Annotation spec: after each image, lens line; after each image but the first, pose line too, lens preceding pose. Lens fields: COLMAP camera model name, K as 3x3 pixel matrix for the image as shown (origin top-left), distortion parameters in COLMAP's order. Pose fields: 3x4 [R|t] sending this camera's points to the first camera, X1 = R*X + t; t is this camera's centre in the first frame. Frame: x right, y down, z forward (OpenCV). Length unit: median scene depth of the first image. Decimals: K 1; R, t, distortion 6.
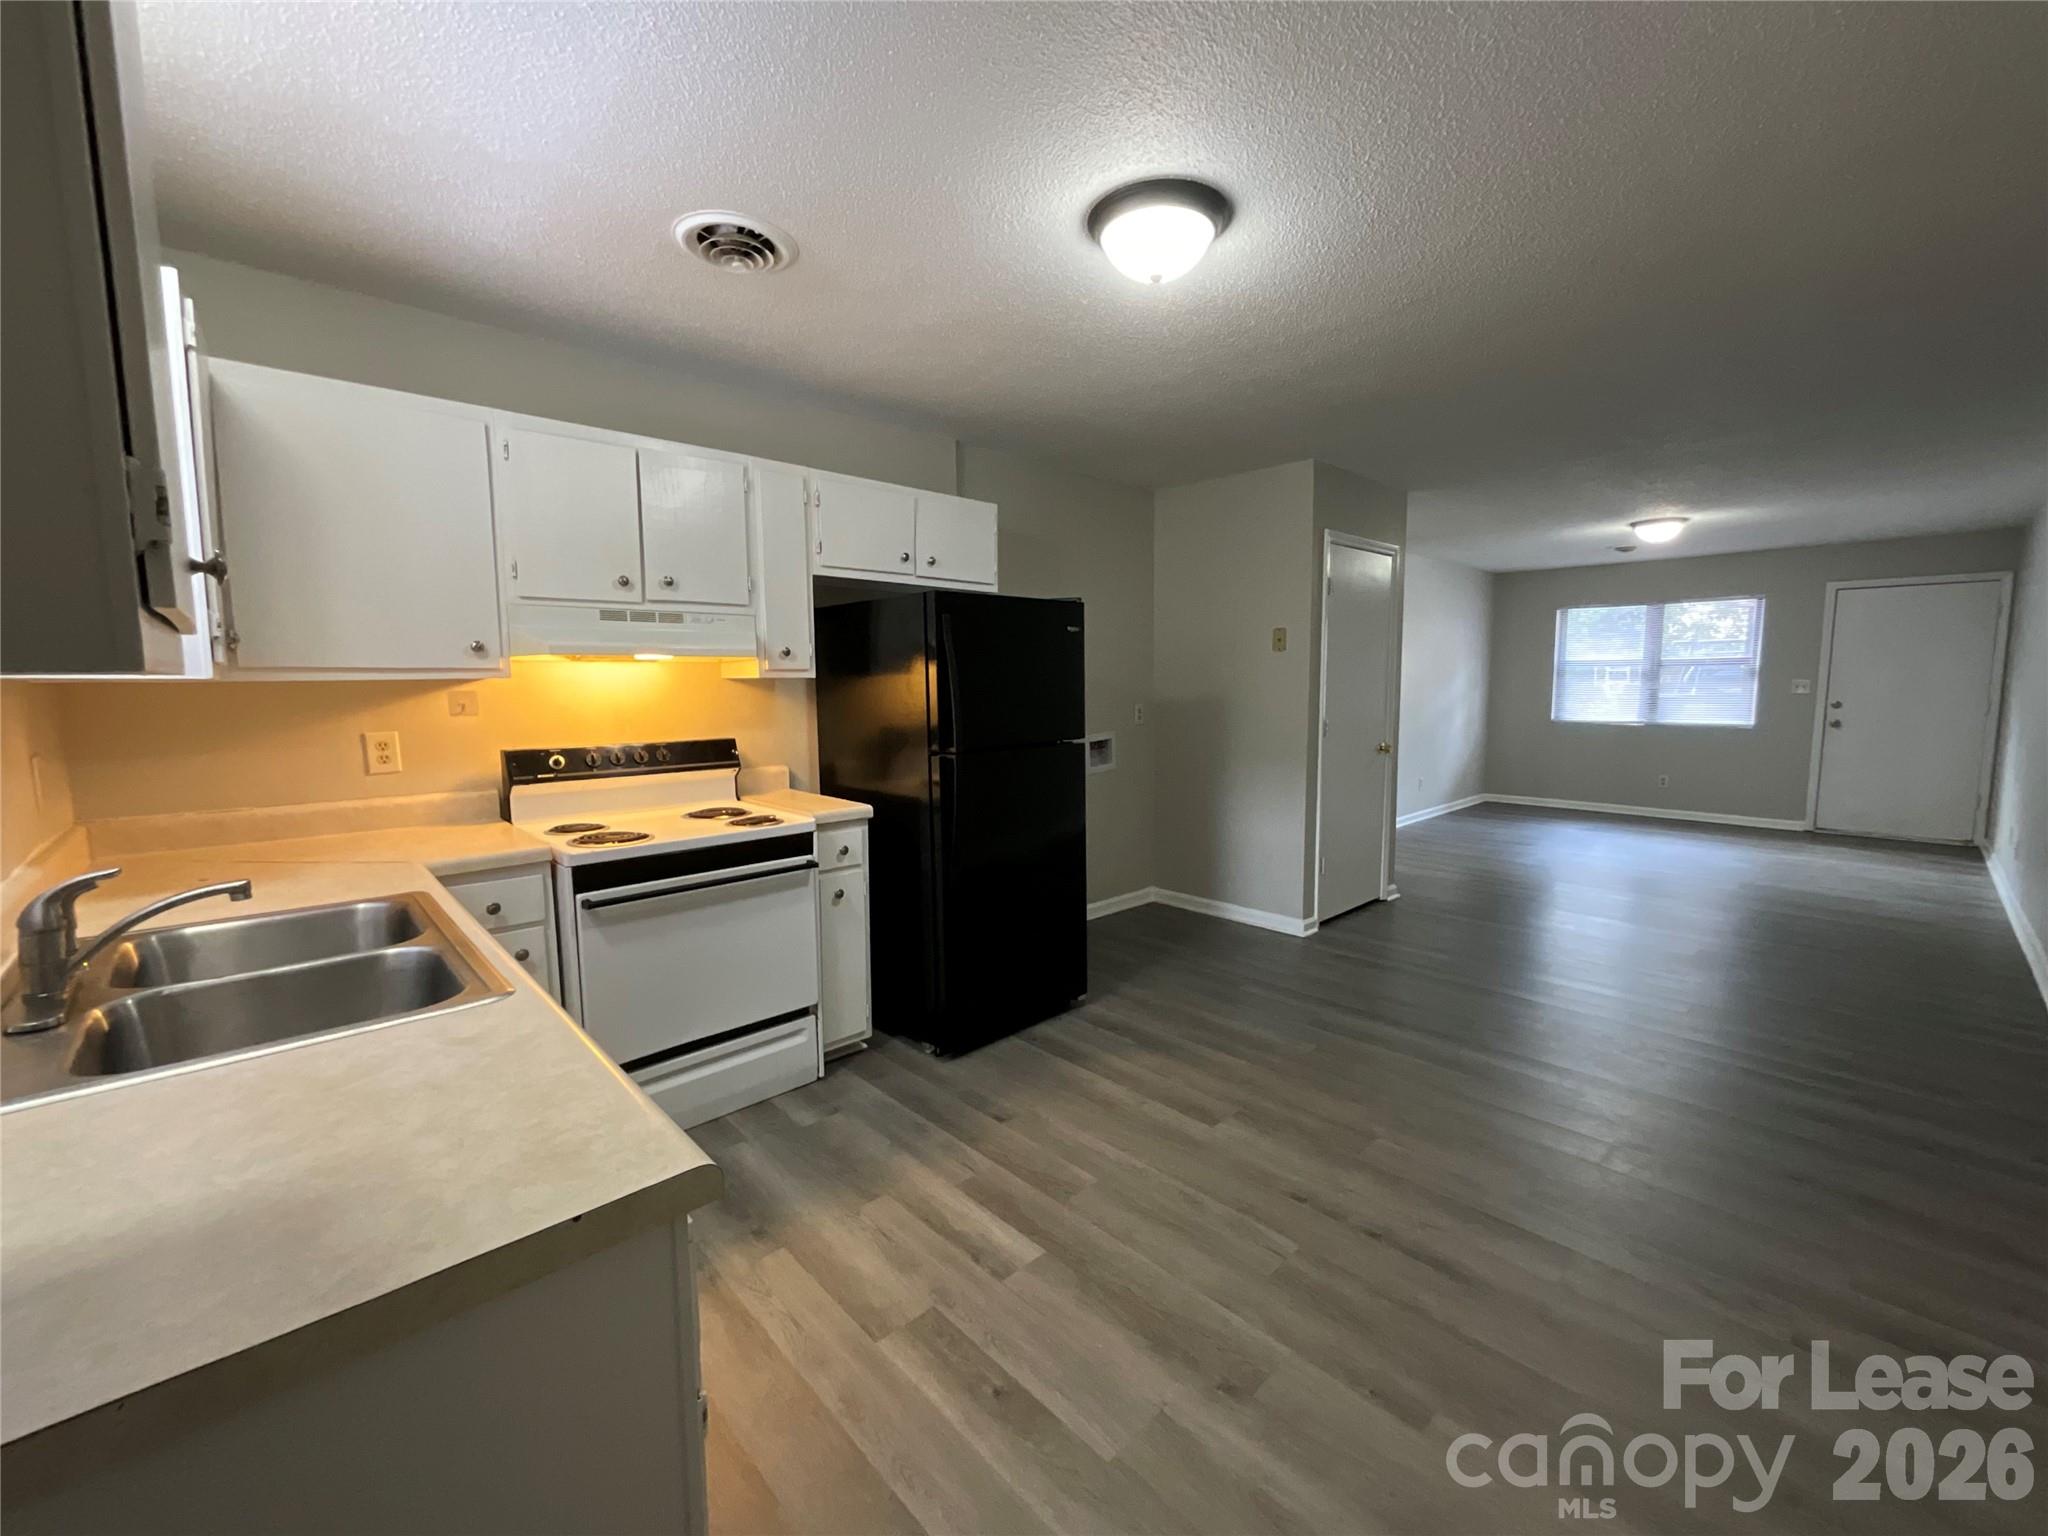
lens RADIAL K [[854.5, 0, 1028.2], [0, 854.5, 771.3], [0, 0, 1]] dist [0.021257, -0.001172]
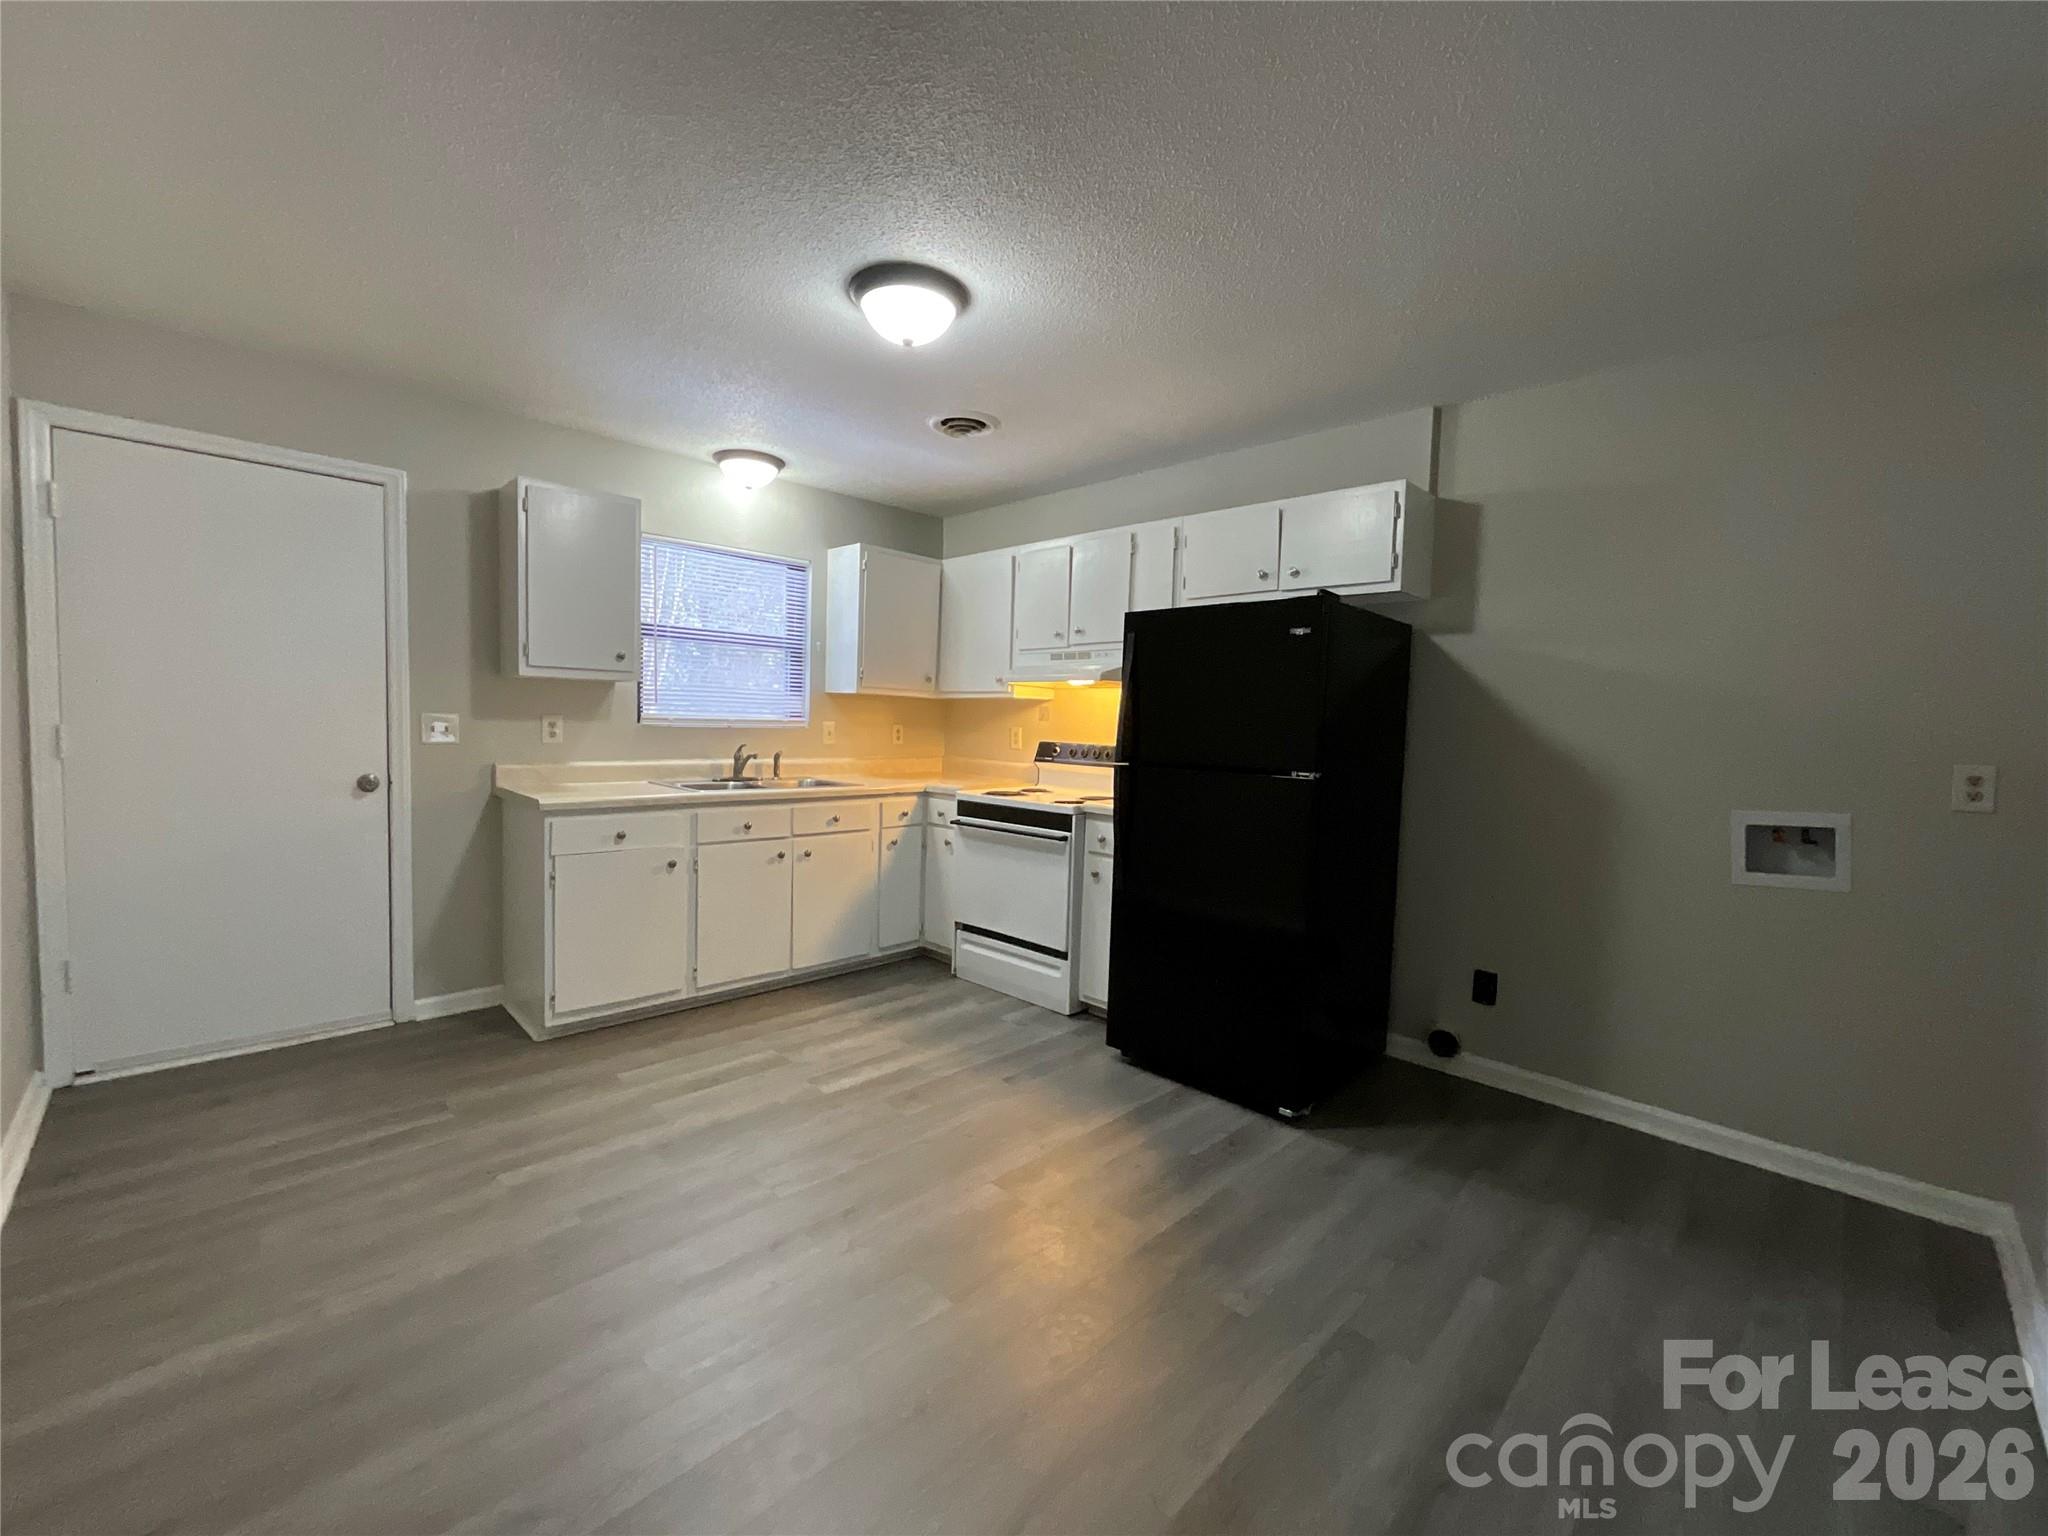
lens RADIAL K [[854.5, 0, 1012.5], [0, 854.5, 761.4], [0, 0, 1]] dist [0.021257, -0.001172]
pose [[0.001653, 0.056838, -0.998382, 1.020516], [-0.135819, 0.989145, 0.056087, -0.068170], [0.990732, 0.135507, 0.009355, 0.897269]]
